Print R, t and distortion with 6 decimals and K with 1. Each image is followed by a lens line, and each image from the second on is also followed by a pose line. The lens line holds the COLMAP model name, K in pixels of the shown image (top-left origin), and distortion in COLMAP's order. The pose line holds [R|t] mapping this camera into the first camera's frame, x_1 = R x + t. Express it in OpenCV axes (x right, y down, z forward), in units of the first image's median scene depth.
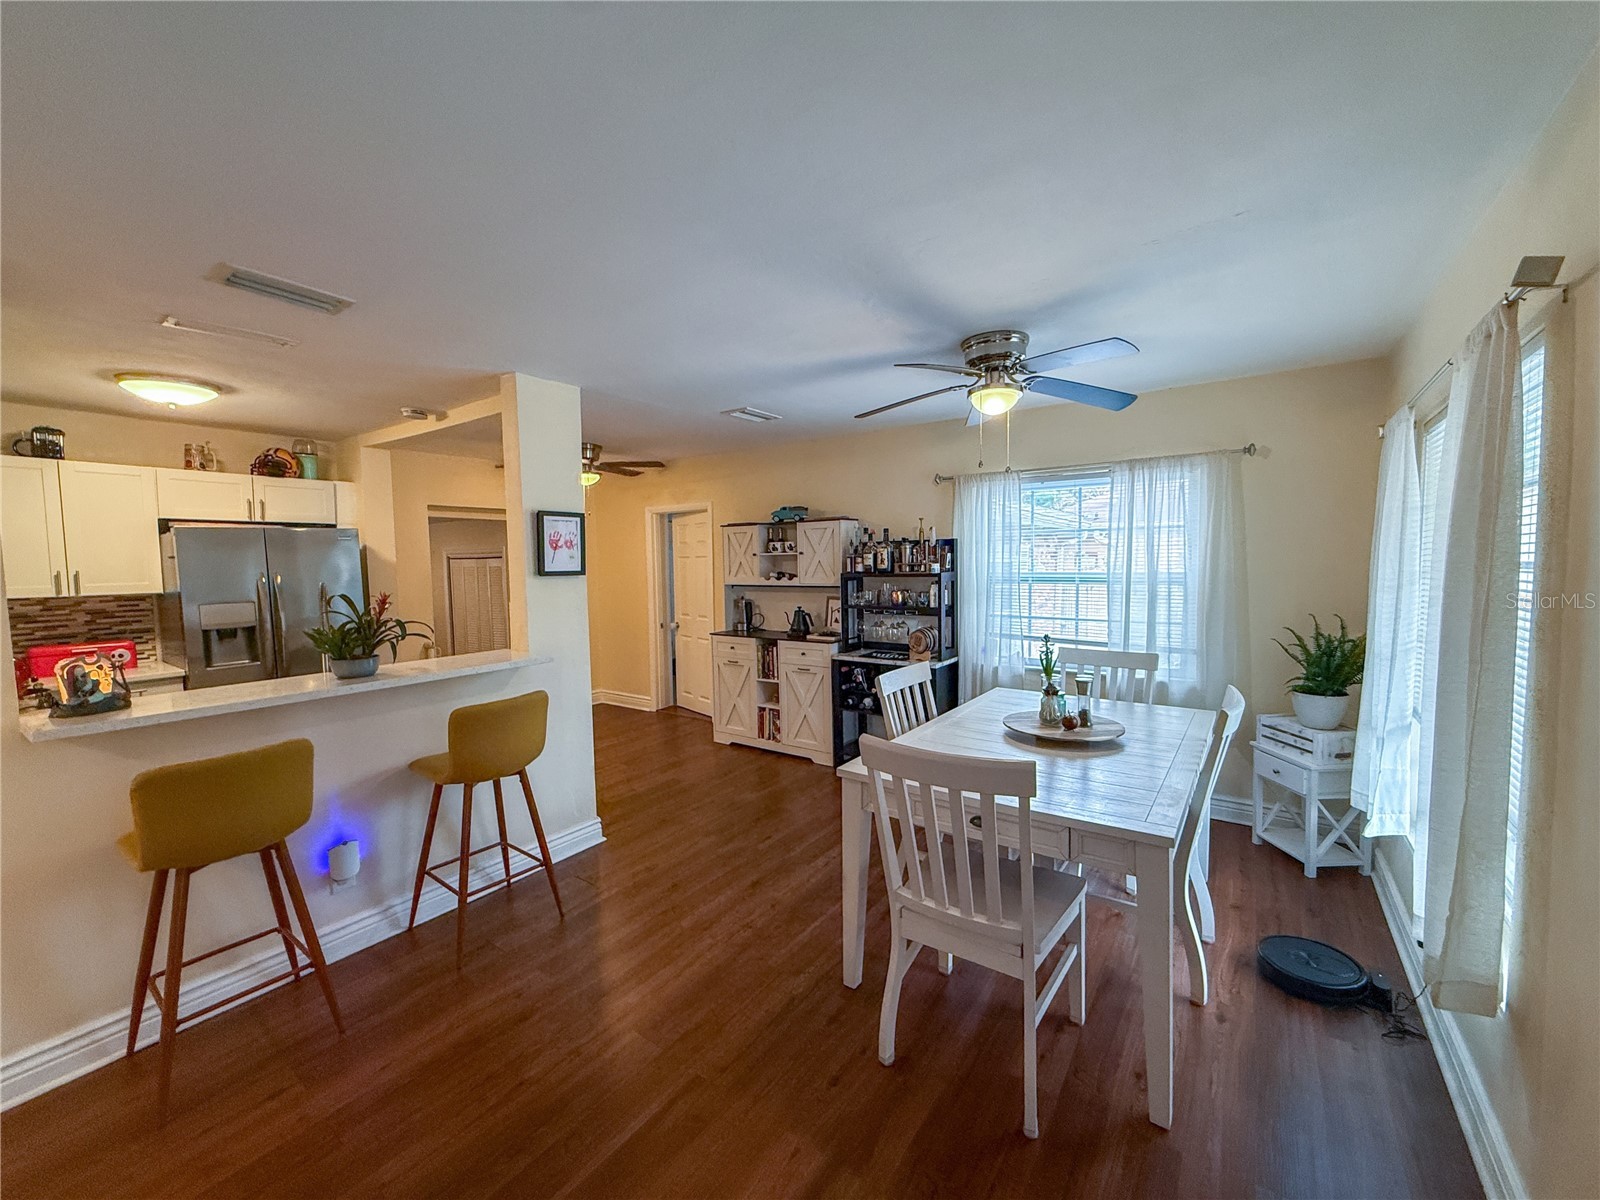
lens RADIAL K [[634.7, 0, 802.8], [0, 634.7, 600.0], [0, 0, 1]] dist [-0.001218, -0.000167]
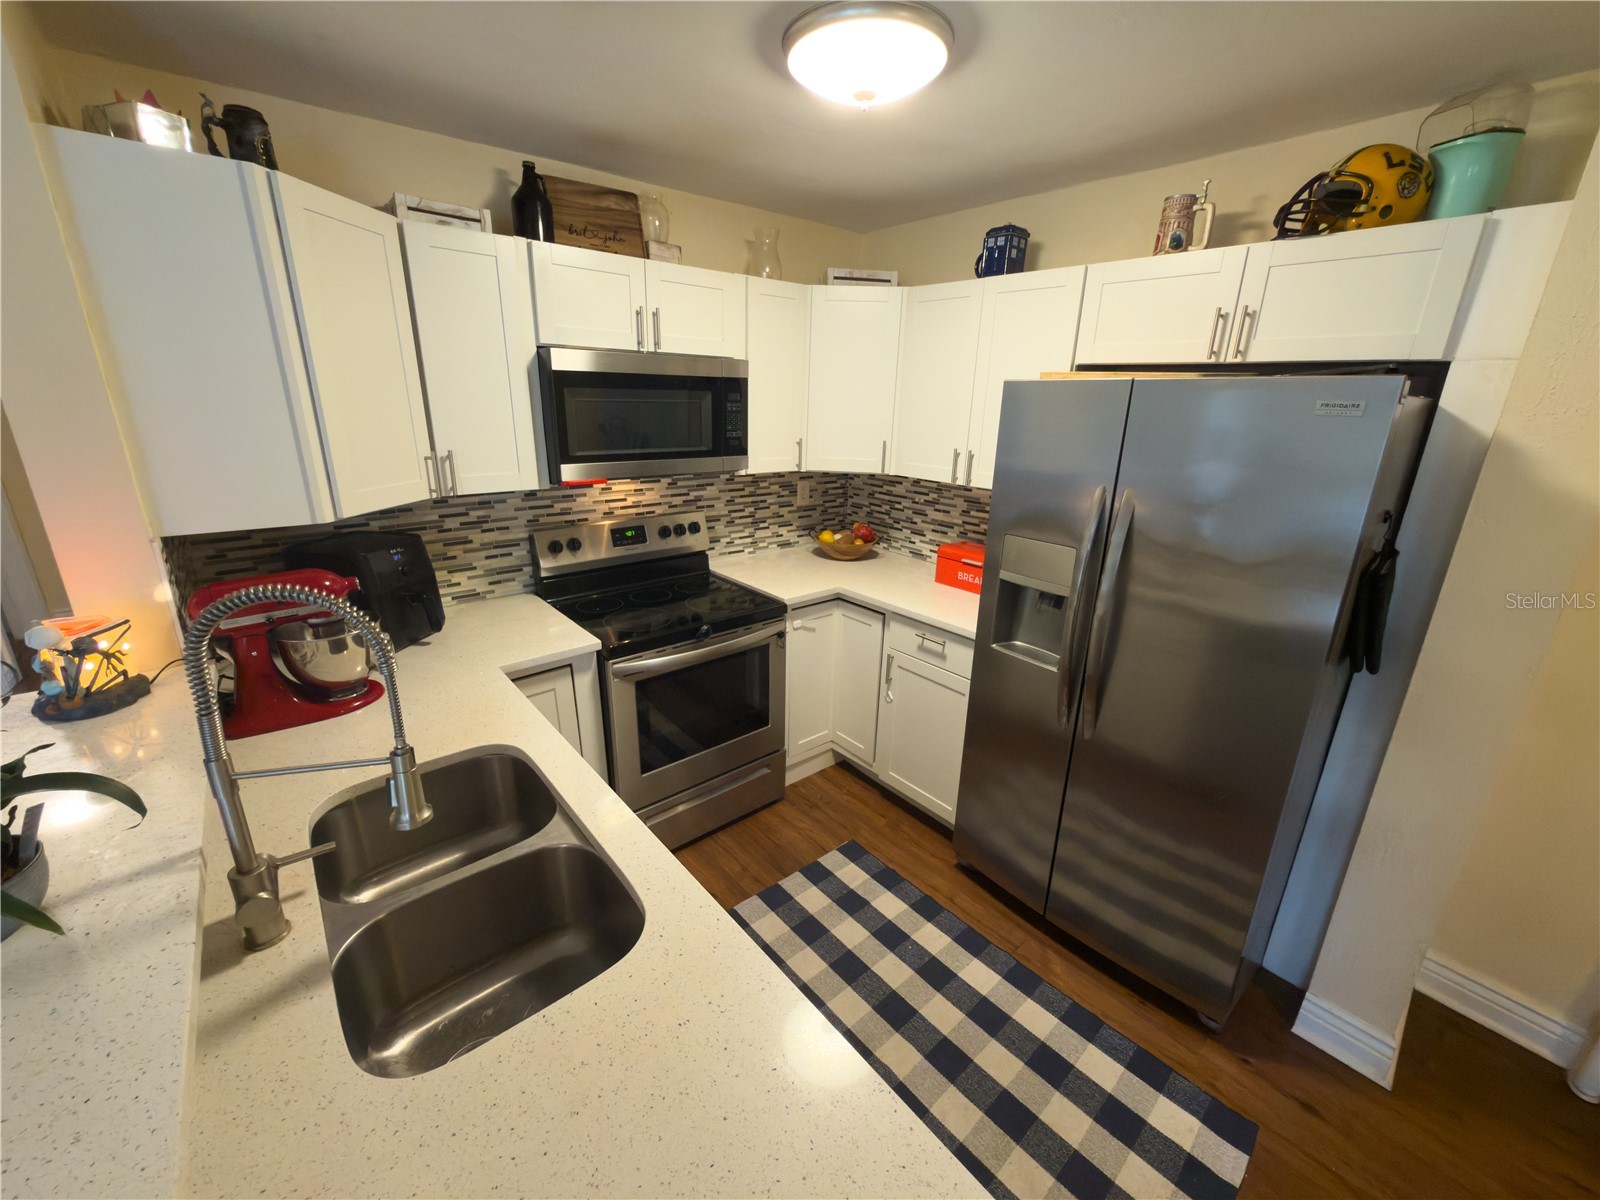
lens RADIAL K [[638.5, 0, 804.5], [0, 638.5, 599.9], [0, 0, 1]] dist [0.000618, -0.000015]
pose [[-0.242525, 0.304762, -0.921033, -0.320260], [-0.087598, 0.938619, 0.333647, -0.083269], [0.966182, 0.161599, -0.200942, 0.763259]]
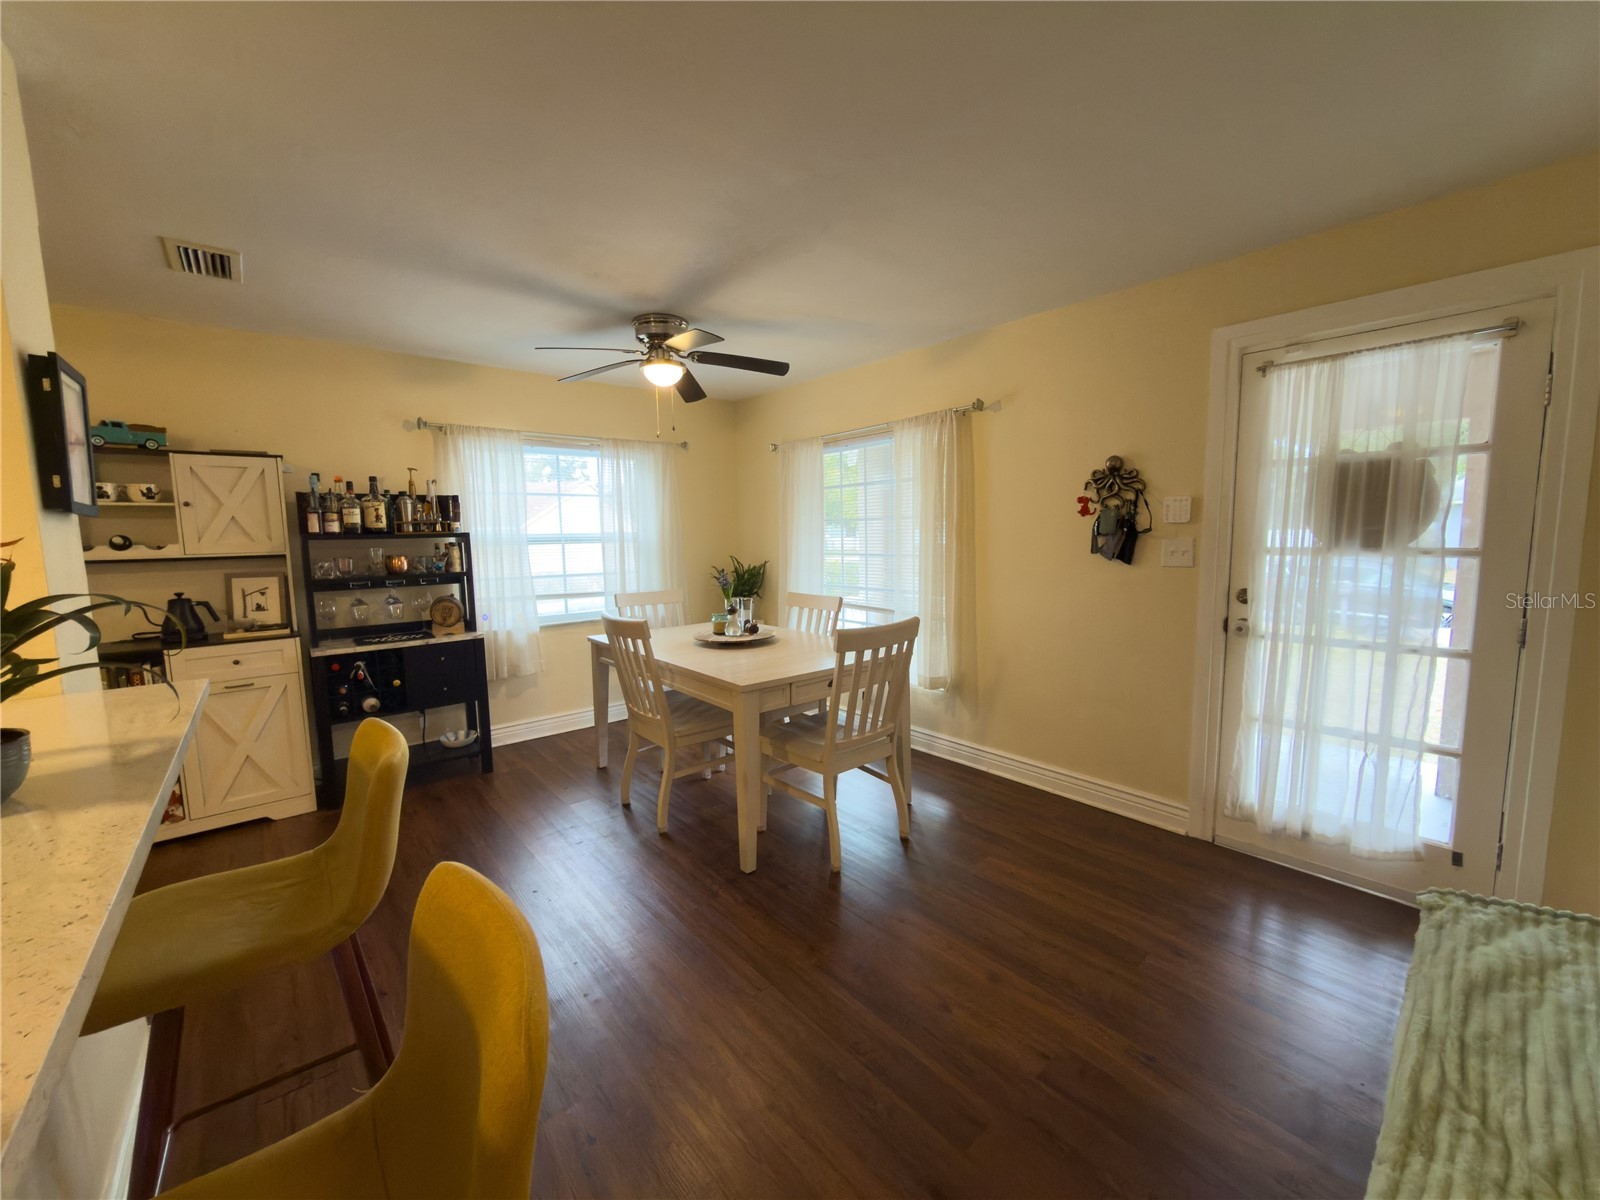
lens RADIAL K [[631.7, 0, 803.6], [0, 631.7, 599.4], [0, 0, 1]] dist [-0.002458, -0.000346]
pose [[0.240808, -0.091610, 0.966240, -0.479052], [0.074329, 0.994353, 0.075751, 0.016891], [-0.967723, 0.053578, 0.246257, 0.291694]]
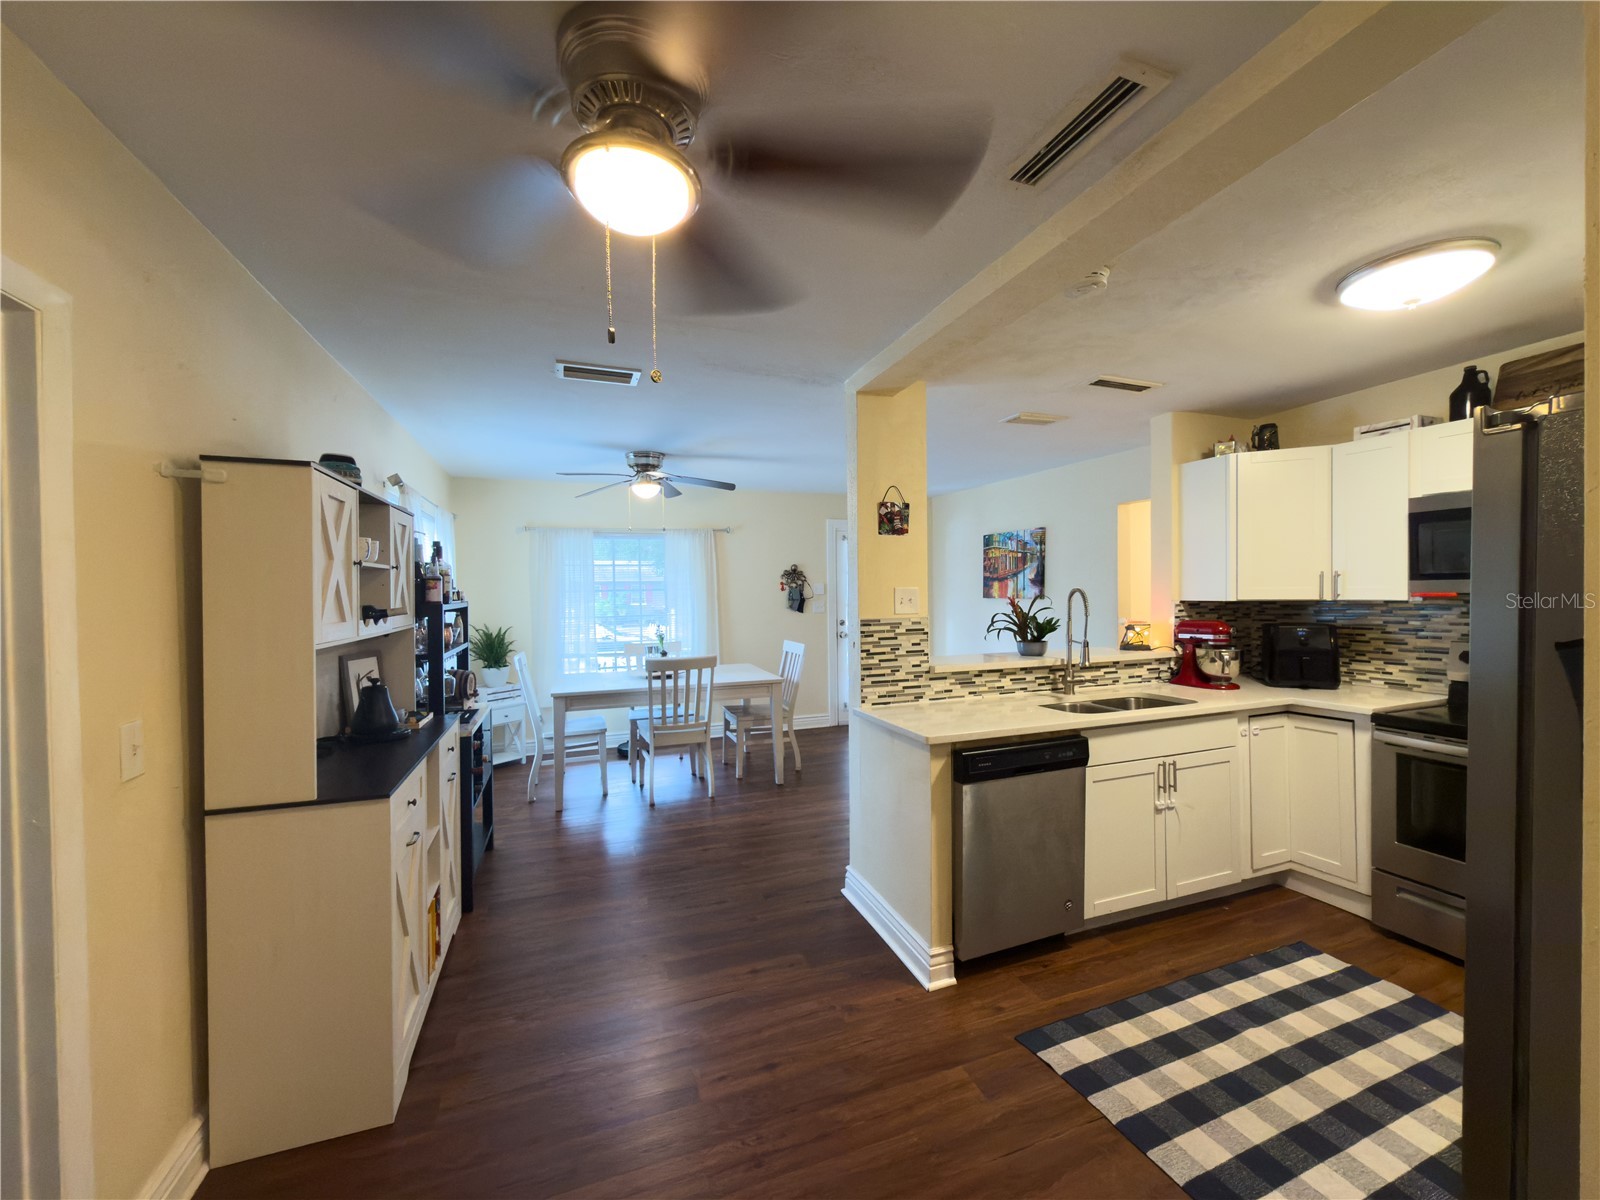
lens RADIAL K [[631.7, 0, 803.6], [0, 631.7, 599.4], [0, 0, 1]] dist [-0.002458, -0.000346]
pose [[-0.827759, 0.018116, 0.560791, -0.582961], [0.062947, 0.996167, 0.060733, -0.061380], [-0.557541, 0.085572, -0.825727, 1.293061]]
